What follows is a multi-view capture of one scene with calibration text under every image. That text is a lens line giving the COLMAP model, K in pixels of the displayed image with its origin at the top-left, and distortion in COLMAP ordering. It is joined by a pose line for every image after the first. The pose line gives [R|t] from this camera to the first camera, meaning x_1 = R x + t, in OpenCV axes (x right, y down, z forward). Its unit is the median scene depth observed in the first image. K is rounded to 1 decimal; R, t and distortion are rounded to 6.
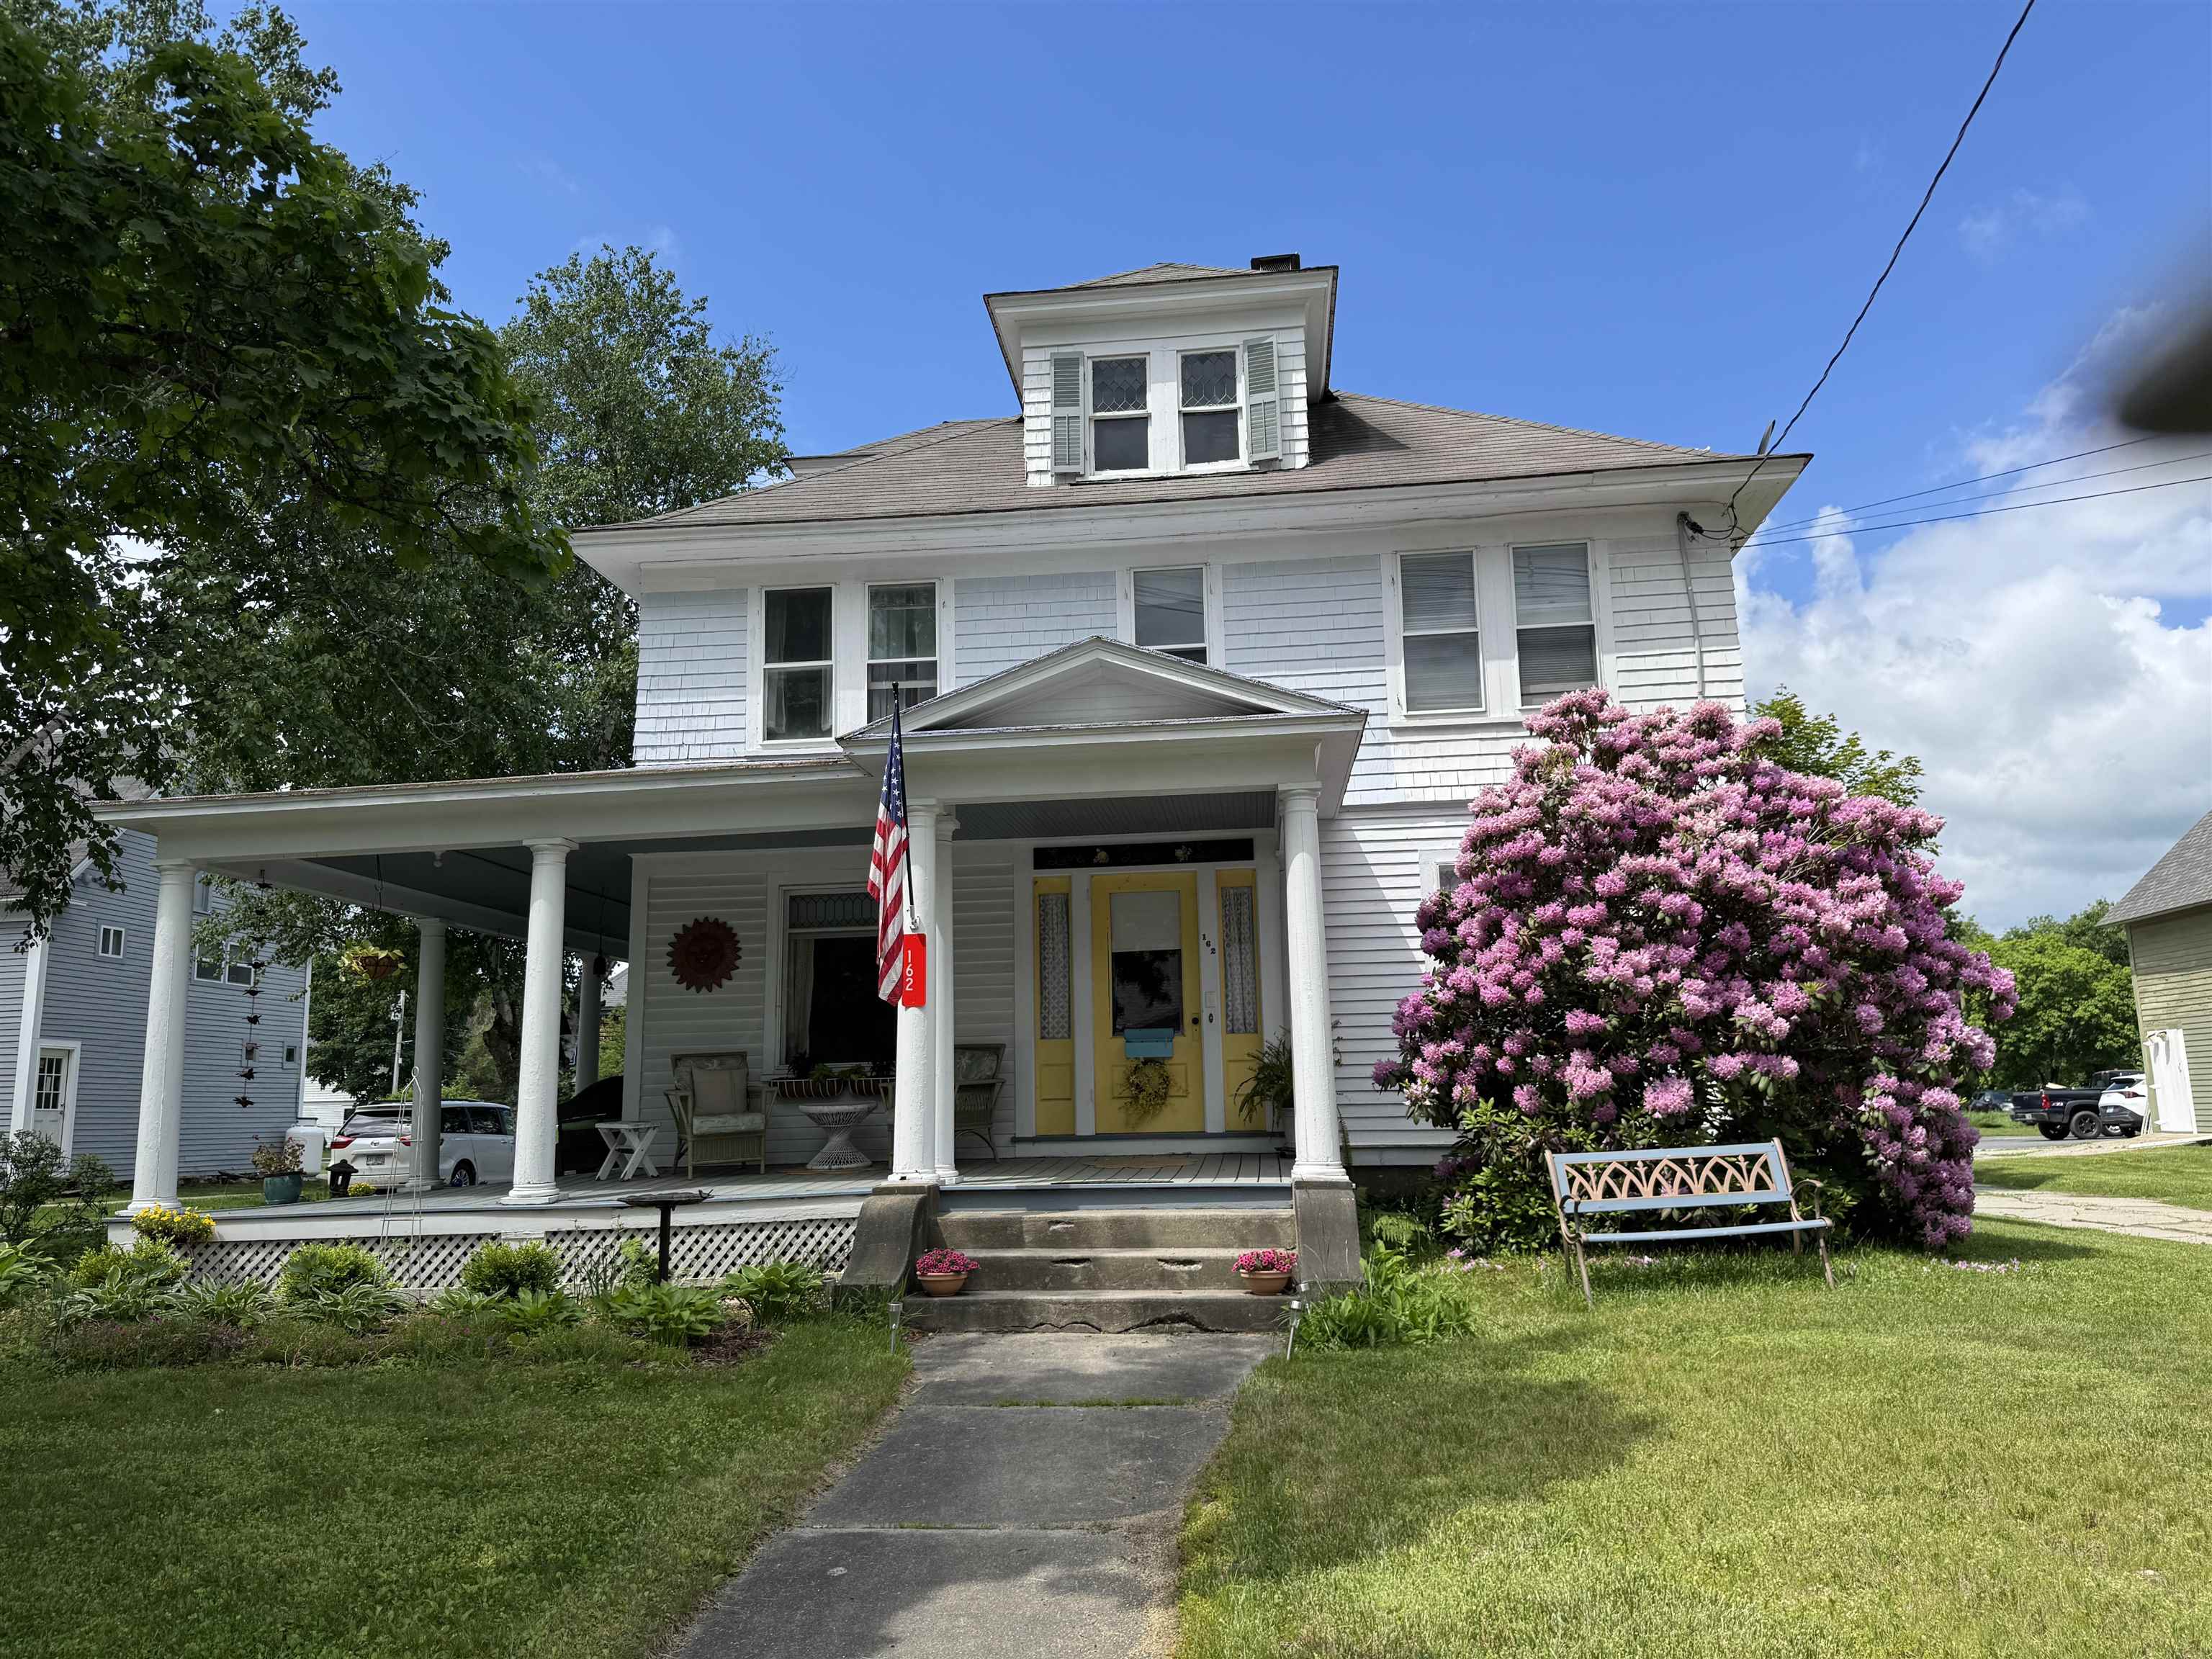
lens RADIAL K [[1563.1, 0, 1104.8], [0, 1563.1, 790.1], [0, 0, 1]] dist [0.031070, -0.001586]
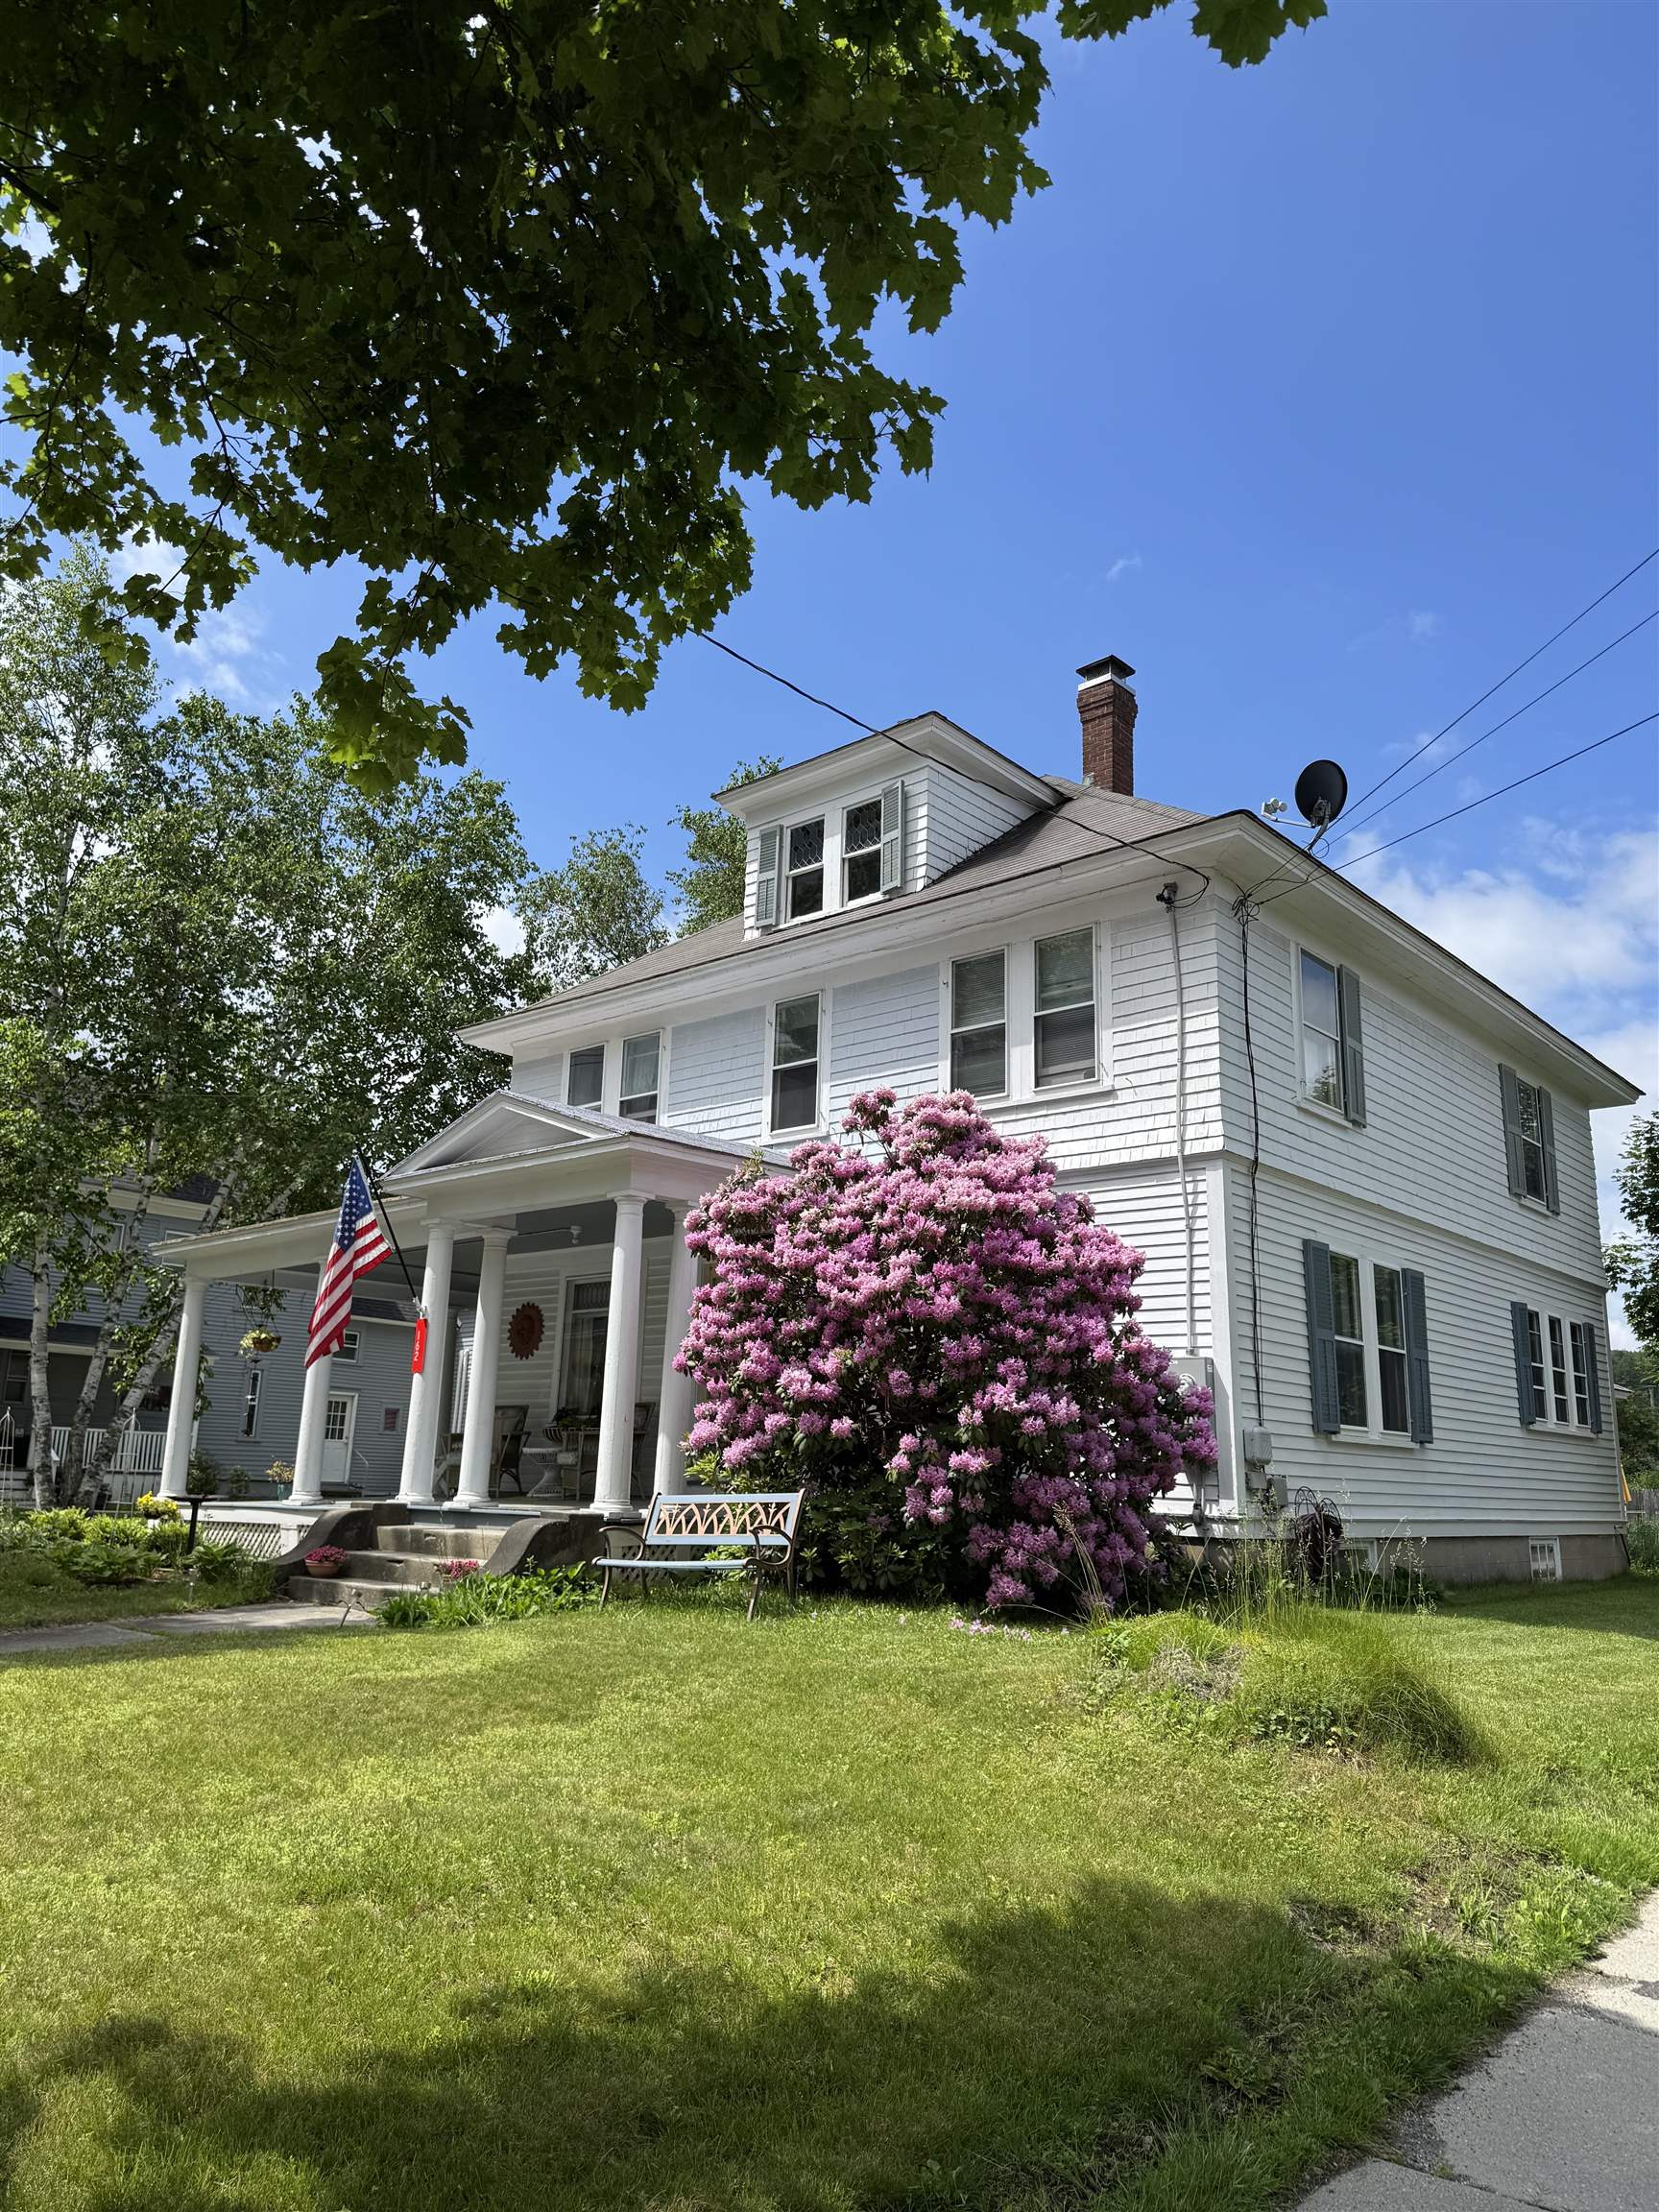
lens RADIAL K [[1528.6, 0, 827.6], [0, 1528.6, 1019.6], [0, 0, 1]] dist [0.048035, -0.000117]
pose [[0.825704, -0.121644, -0.550831, 0.739515], [0.072273, 0.991238, -0.110564, 0.005513], [0.559454, 0.051483, 0.827261, 0.051631]]
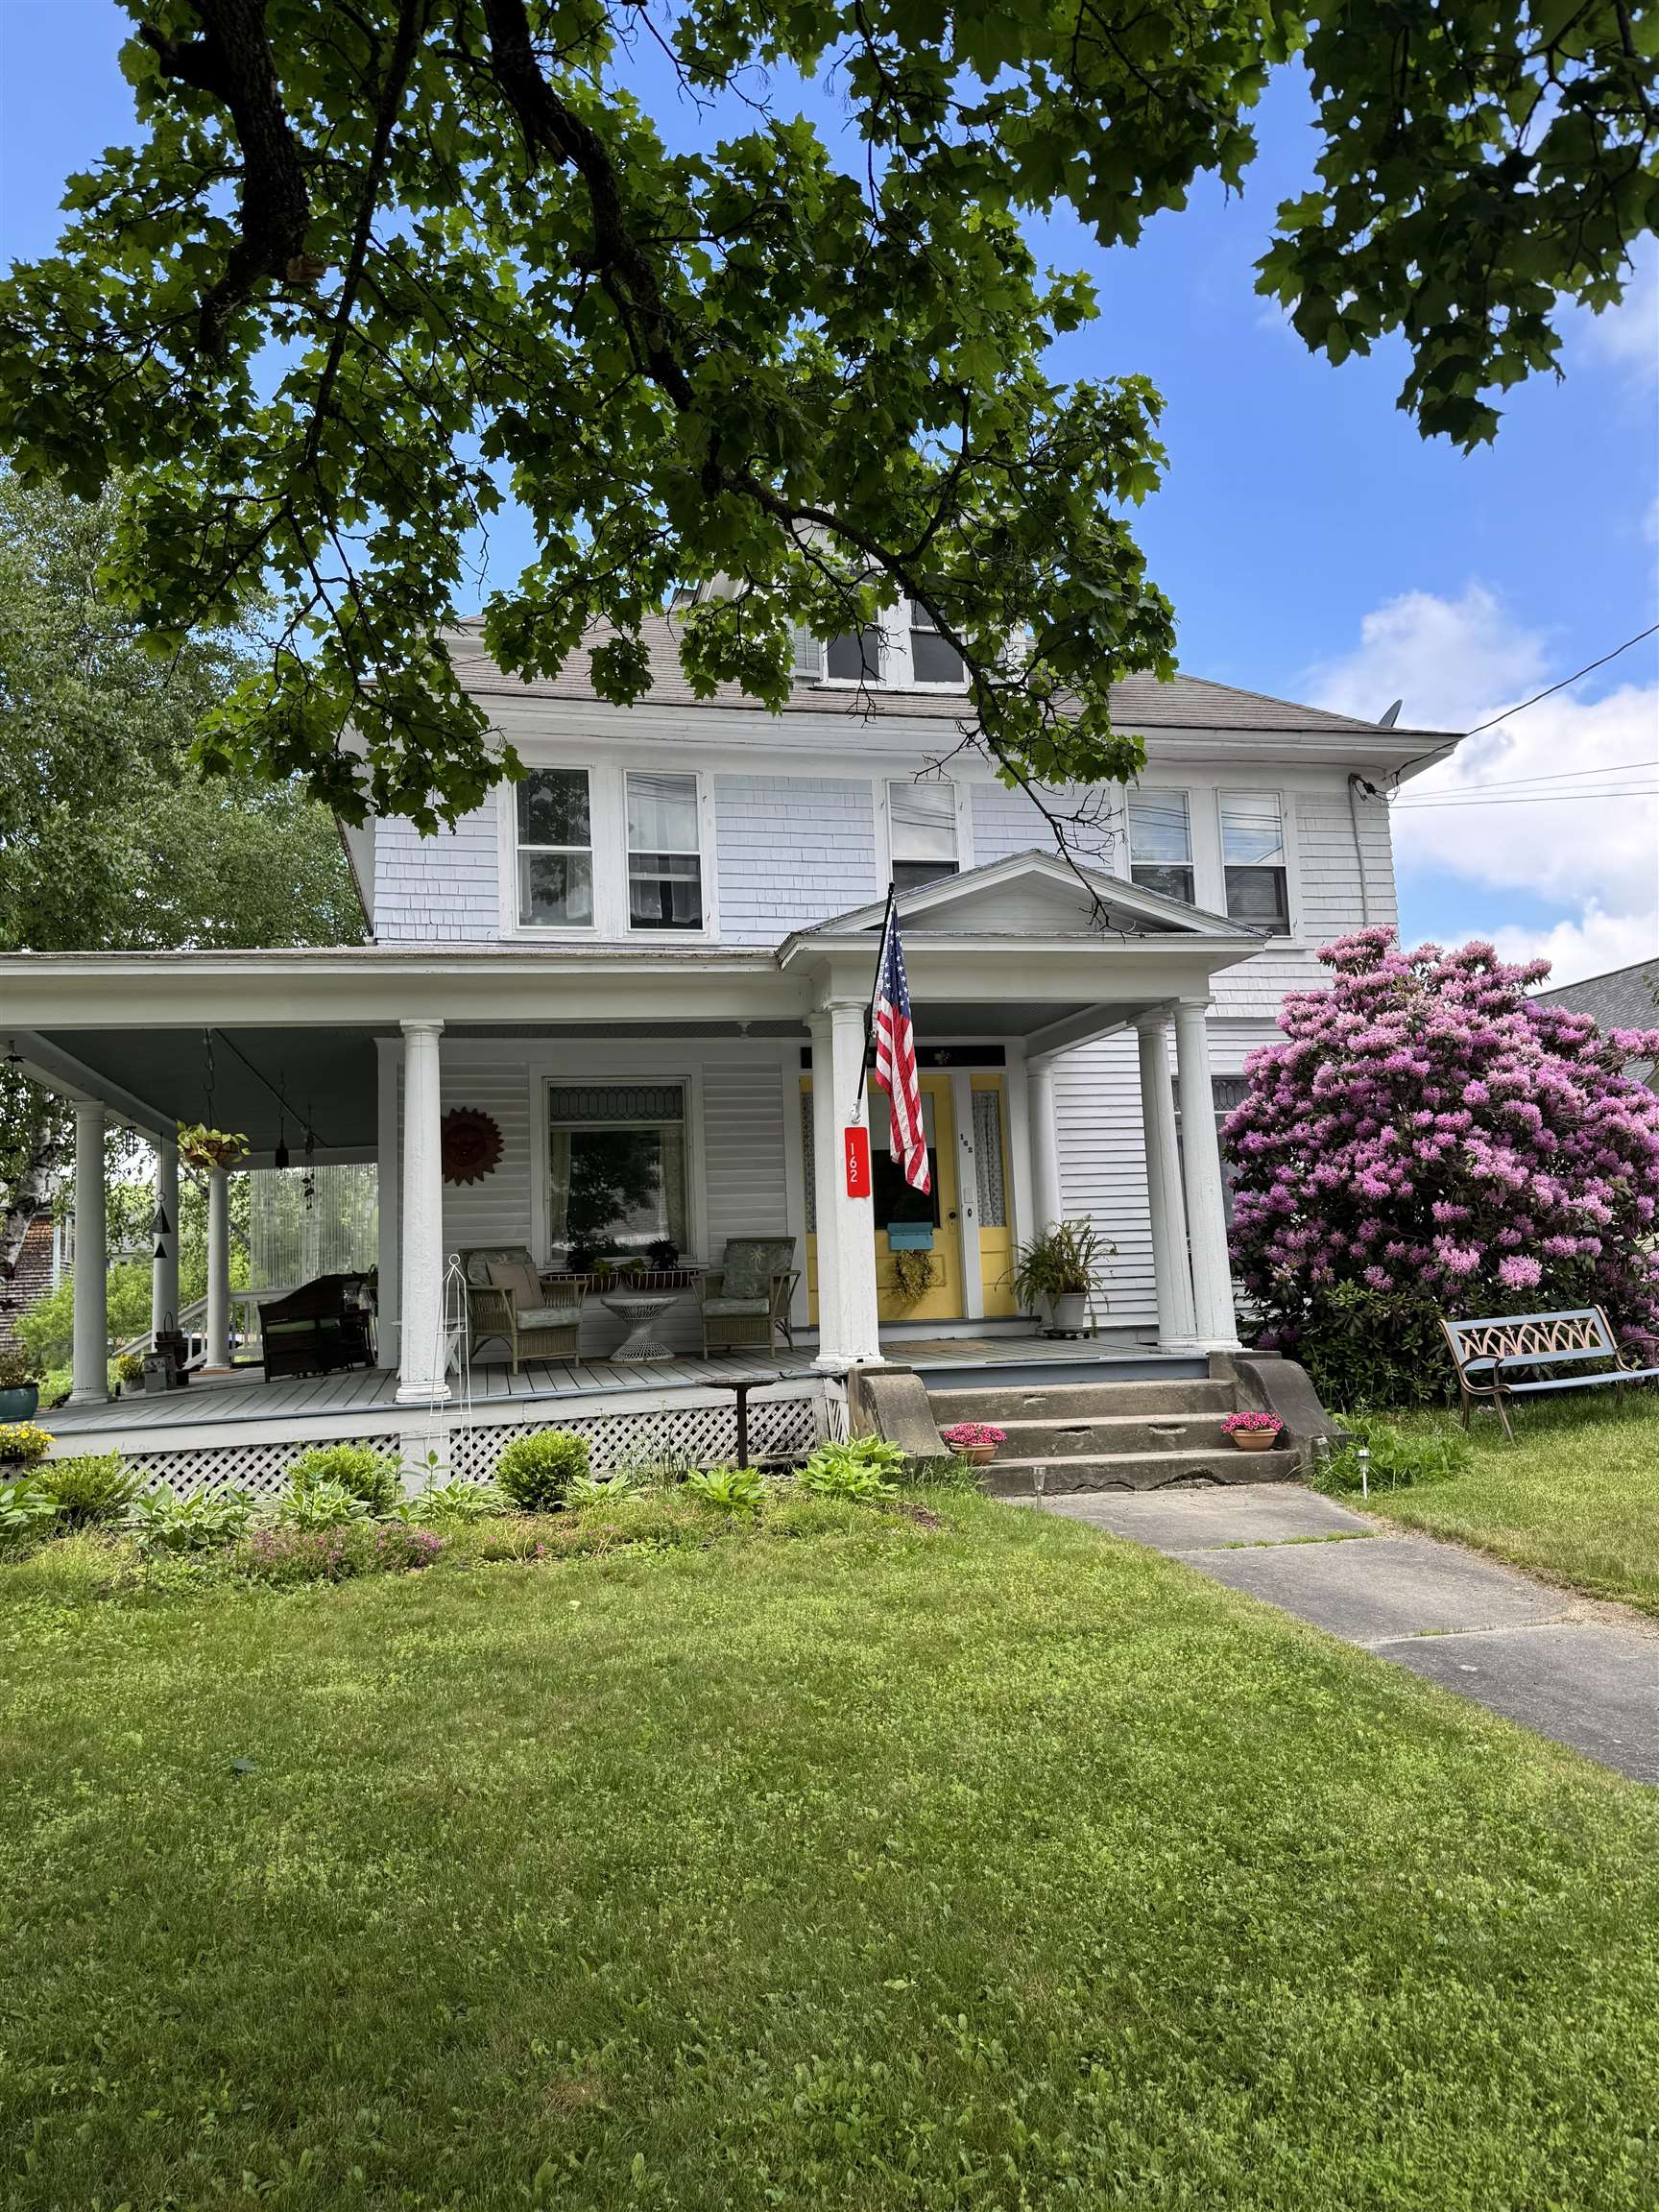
lens RADIAL K [[1528.9, 0, 829.5], [0, 1528.9, 1106.0], [0, 0, 1]] dist [-0.001291, -0.000965]
pose [[0.950340, 0.023029, 0.310361, -0.348235], [-0.043977, 0.997189, 0.060670, 0.014389], [-0.308091, -0.071306, 0.948681, 0.046176]]
